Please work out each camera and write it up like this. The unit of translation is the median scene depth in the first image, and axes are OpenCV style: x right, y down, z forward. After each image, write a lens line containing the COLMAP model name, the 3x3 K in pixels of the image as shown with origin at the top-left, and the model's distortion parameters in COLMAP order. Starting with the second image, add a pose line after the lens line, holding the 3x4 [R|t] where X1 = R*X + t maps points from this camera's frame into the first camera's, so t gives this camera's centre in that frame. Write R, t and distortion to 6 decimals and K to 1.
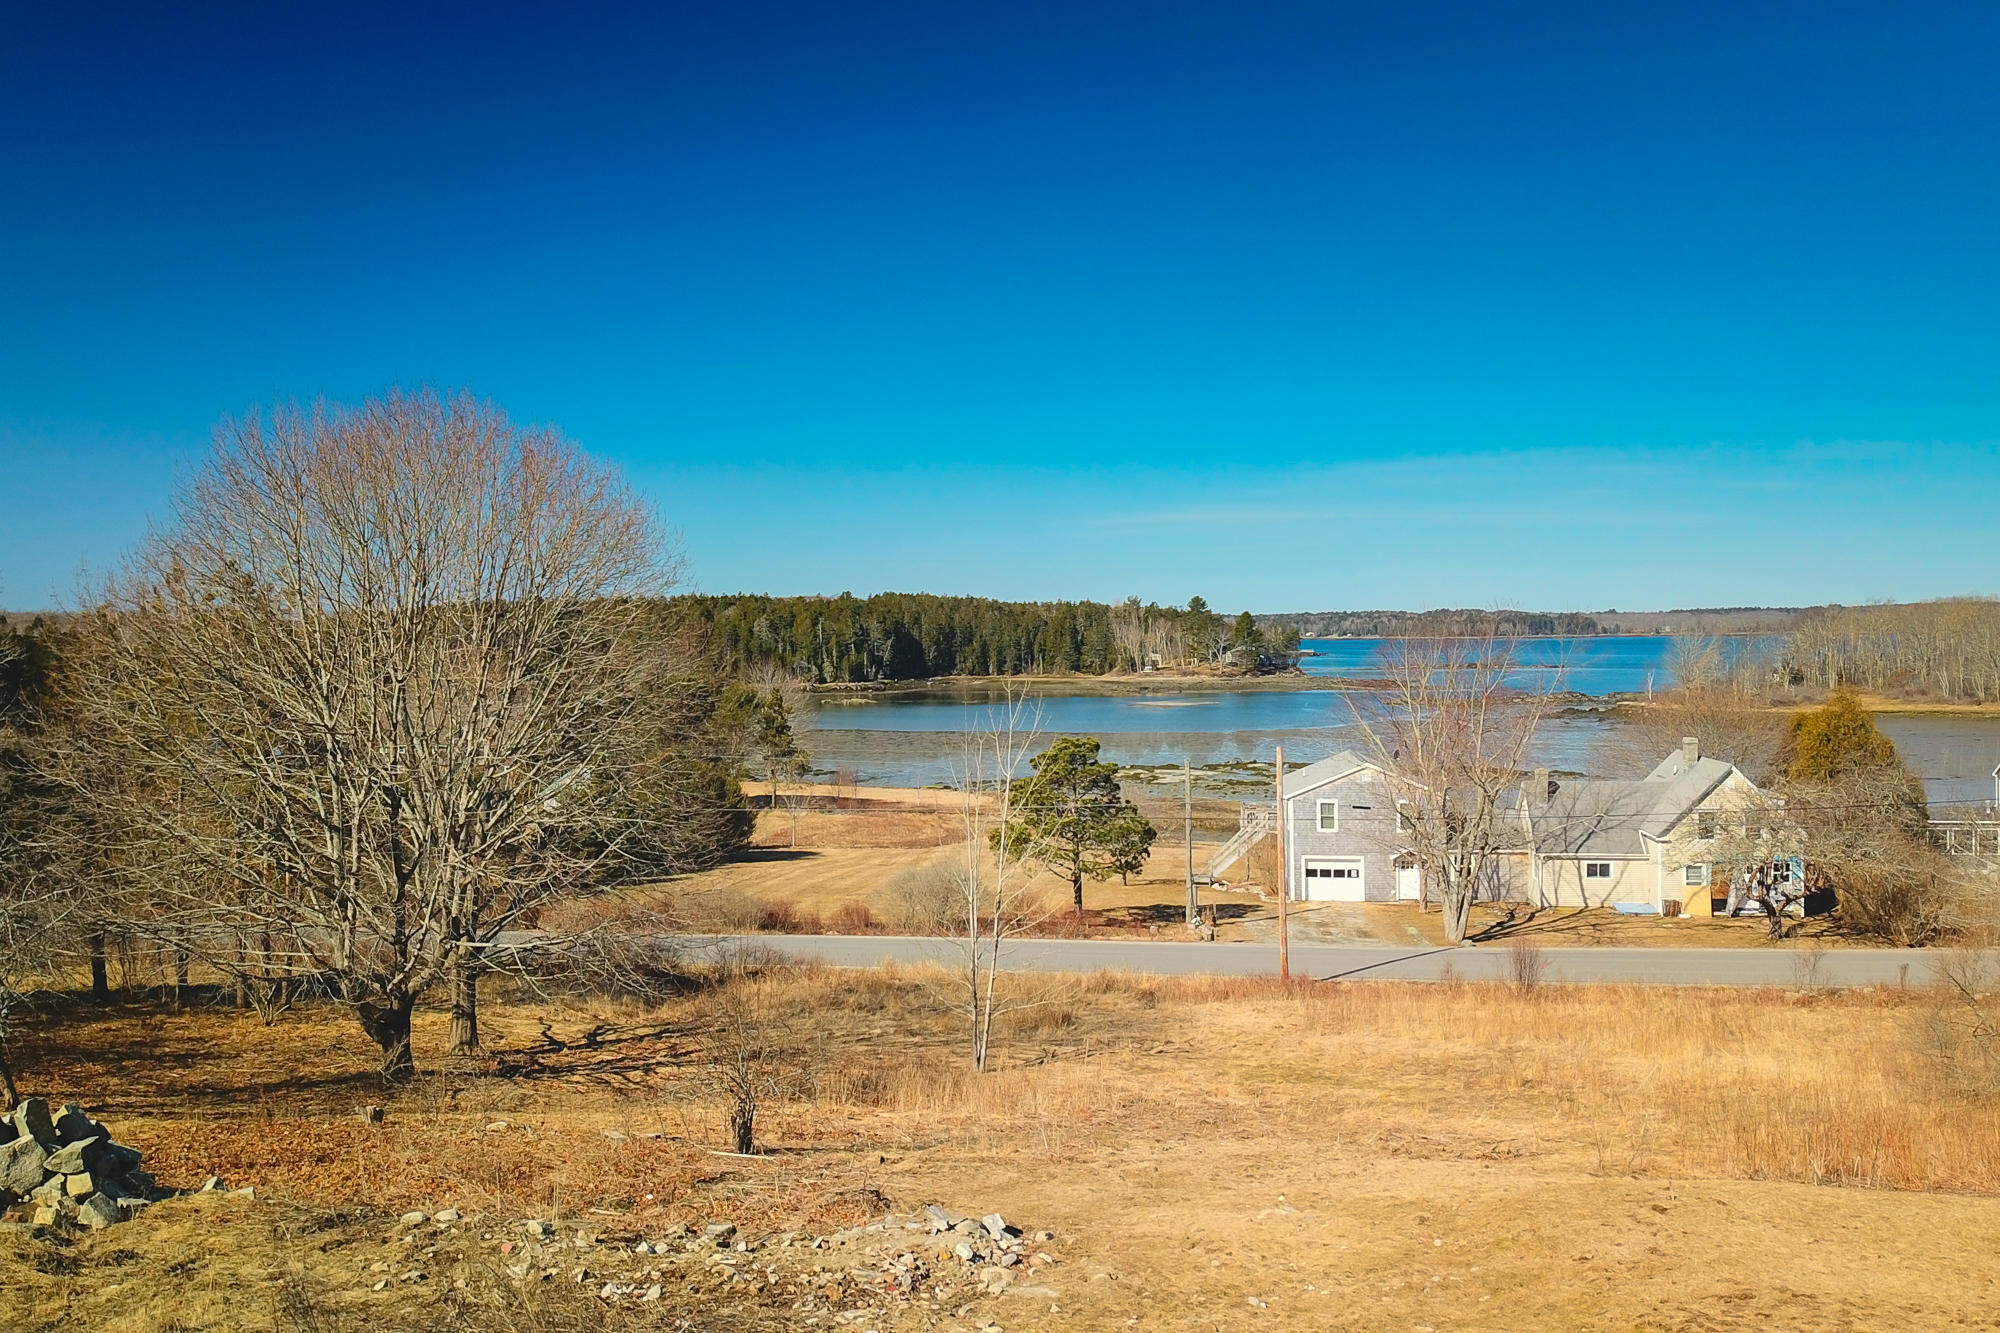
lens RADIAL K [[1838.3, 0, 901.6], [0, 1838.3, 664.7], [0, 0, 1]] dist [0.138937, -0.330752]
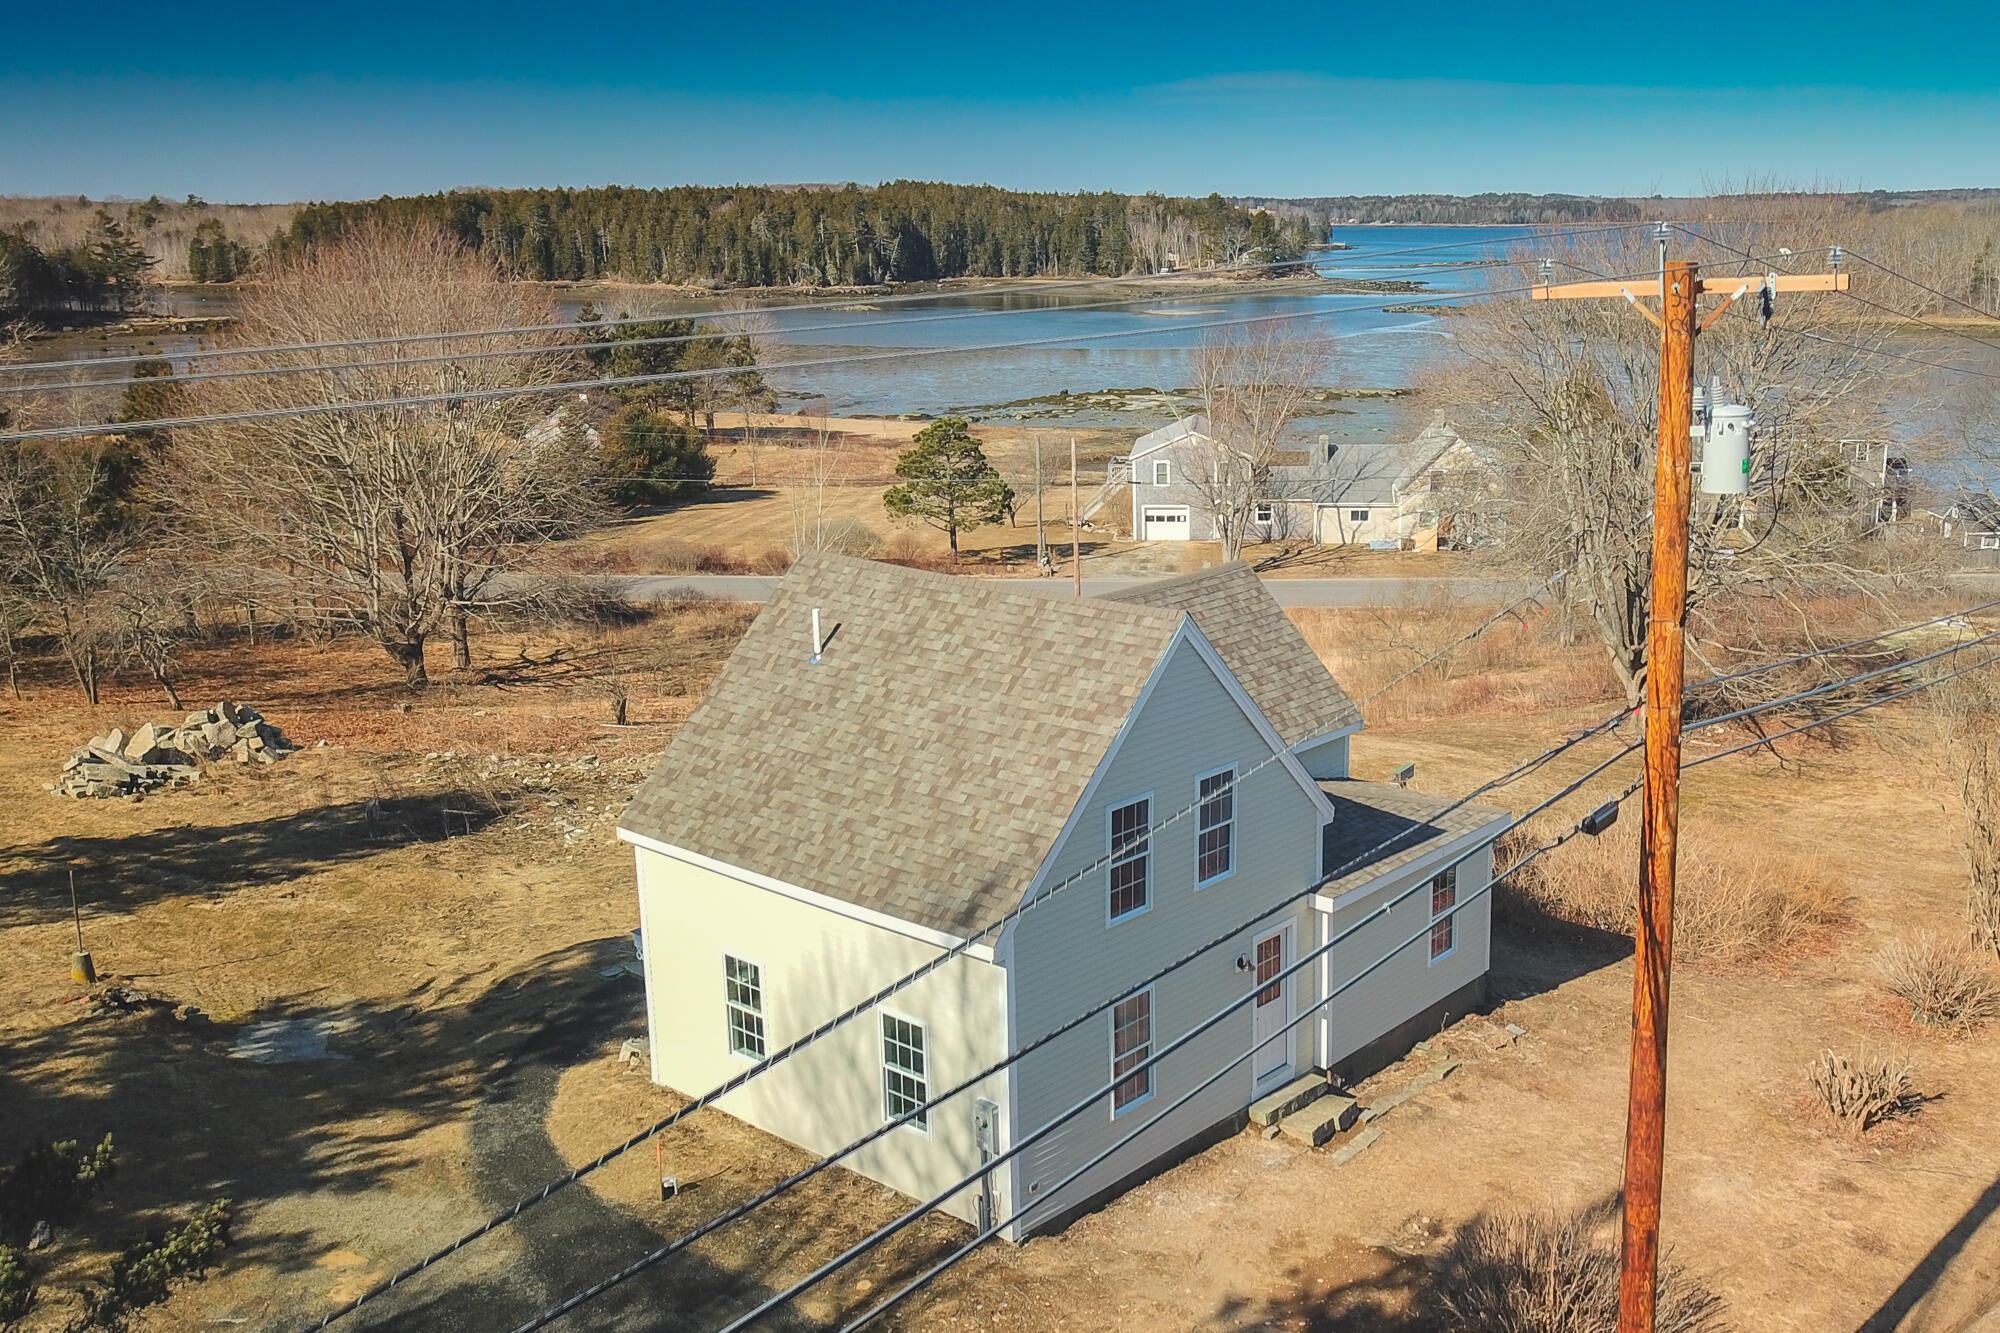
lens RADIAL K [[1918.3, 0, 1167.4], [0, 1918.3, 771.4], [0, 0, 1]] dist [0.043744, -0.113336]
pose [[0.993438, -0.021975, 0.112243, 0.082379], [-0.008602, 0.964234, 0.264914, -0.068943], [-0.114050, -0.264141, 0.957717, -0.307472]]
